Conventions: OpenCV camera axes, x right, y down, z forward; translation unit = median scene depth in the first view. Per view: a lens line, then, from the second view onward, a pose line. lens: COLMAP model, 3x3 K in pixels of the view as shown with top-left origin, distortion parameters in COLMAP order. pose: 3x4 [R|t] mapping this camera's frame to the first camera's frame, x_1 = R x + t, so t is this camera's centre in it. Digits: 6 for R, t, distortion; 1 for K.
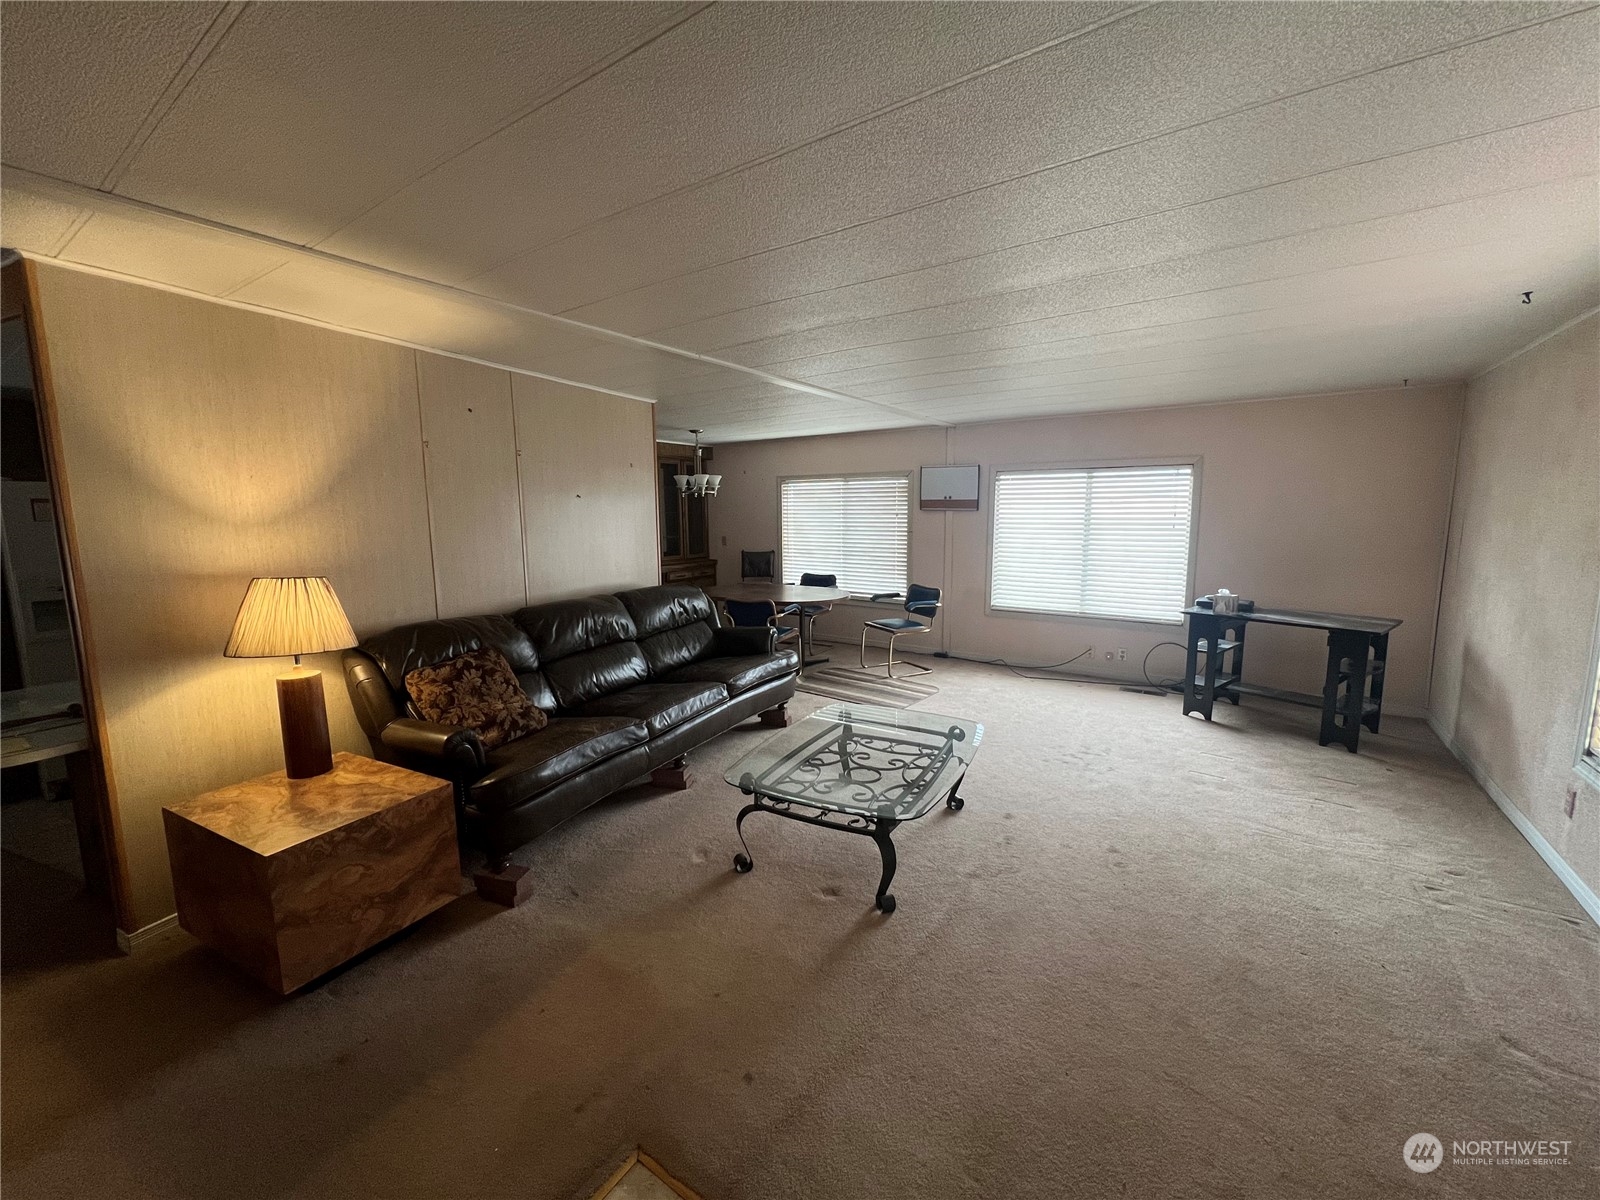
lens RADIAL K [[635.3, 0, 800.0], [0, 635.3, 600.0], [0, 0, 1]] dist [-0.009430, 0.000162]
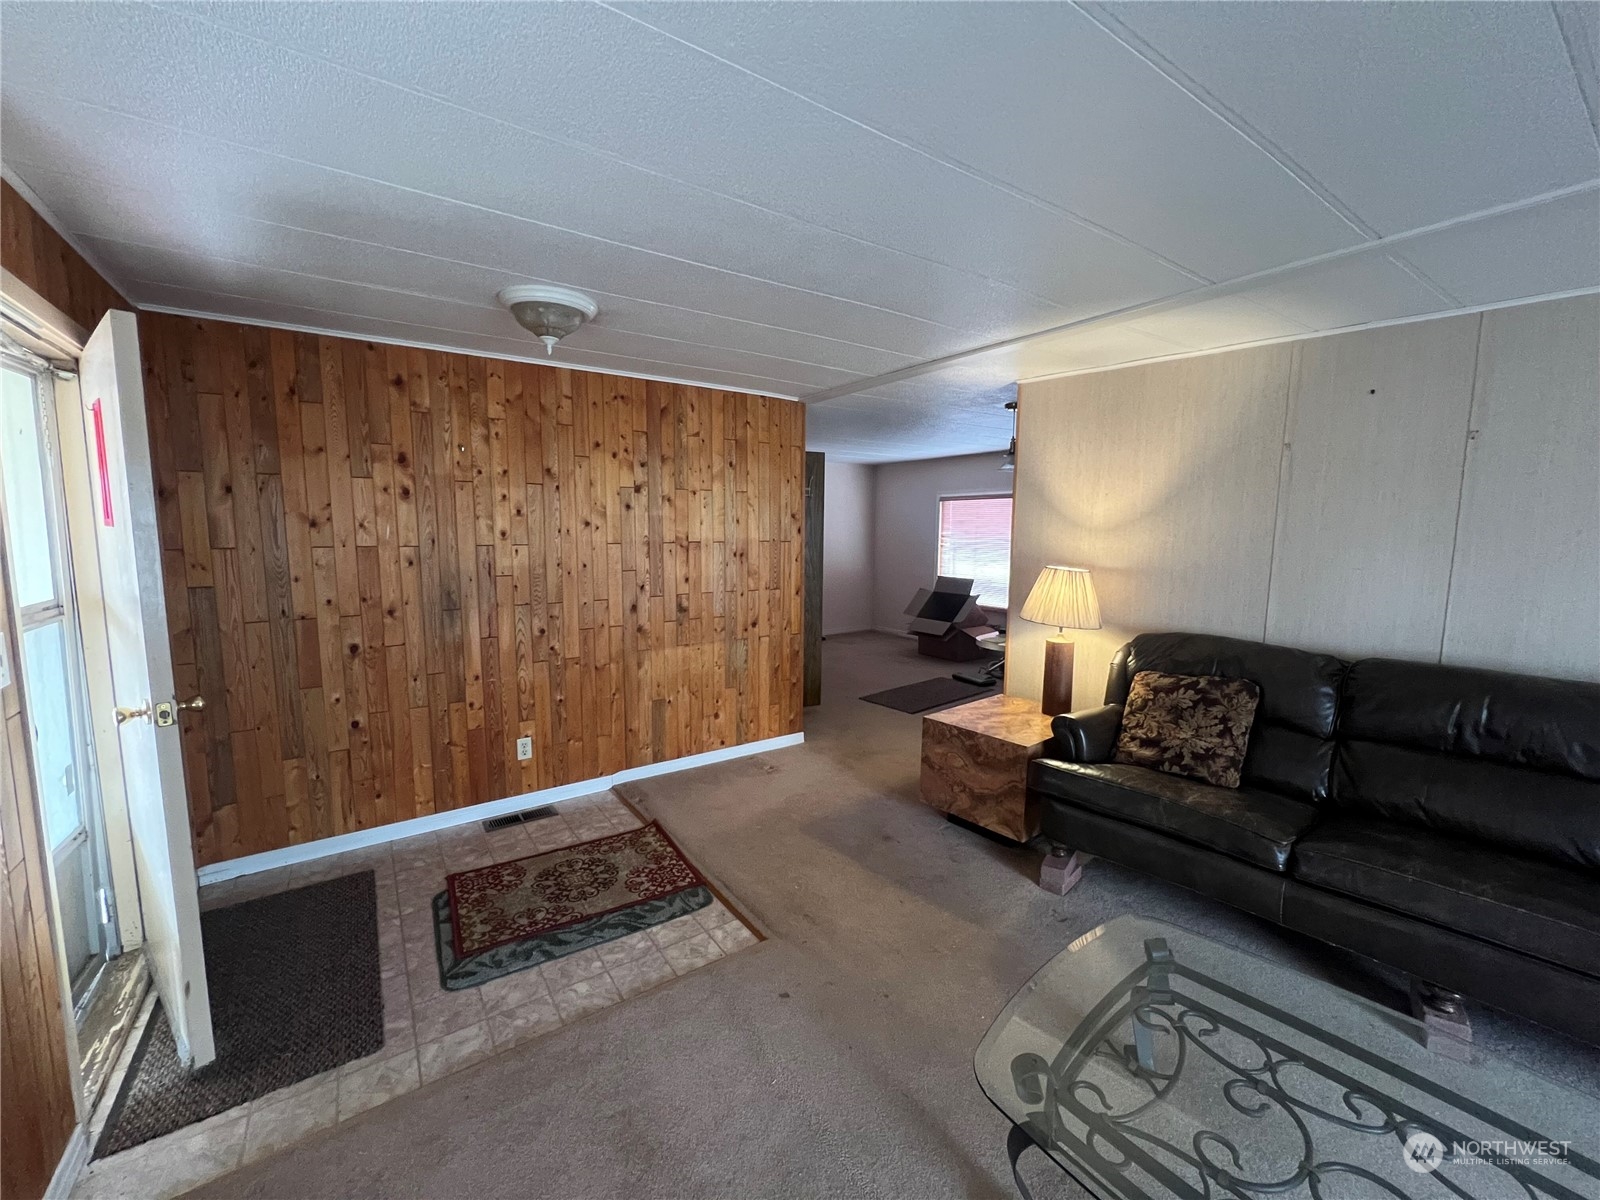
lens RADIAL K [[642.3, 0, 800.0], [0, 642.3, 600.0], [0, 0, 1]] dist [-0.001158, -0.000180]
pose [[-0.361397, 0.119292, -0.924749, 0.584430], [-0.134072, 0.974827, 0.178148, -0.118598], [0.922722, 0.188365, -0.336306, 0.806014]]
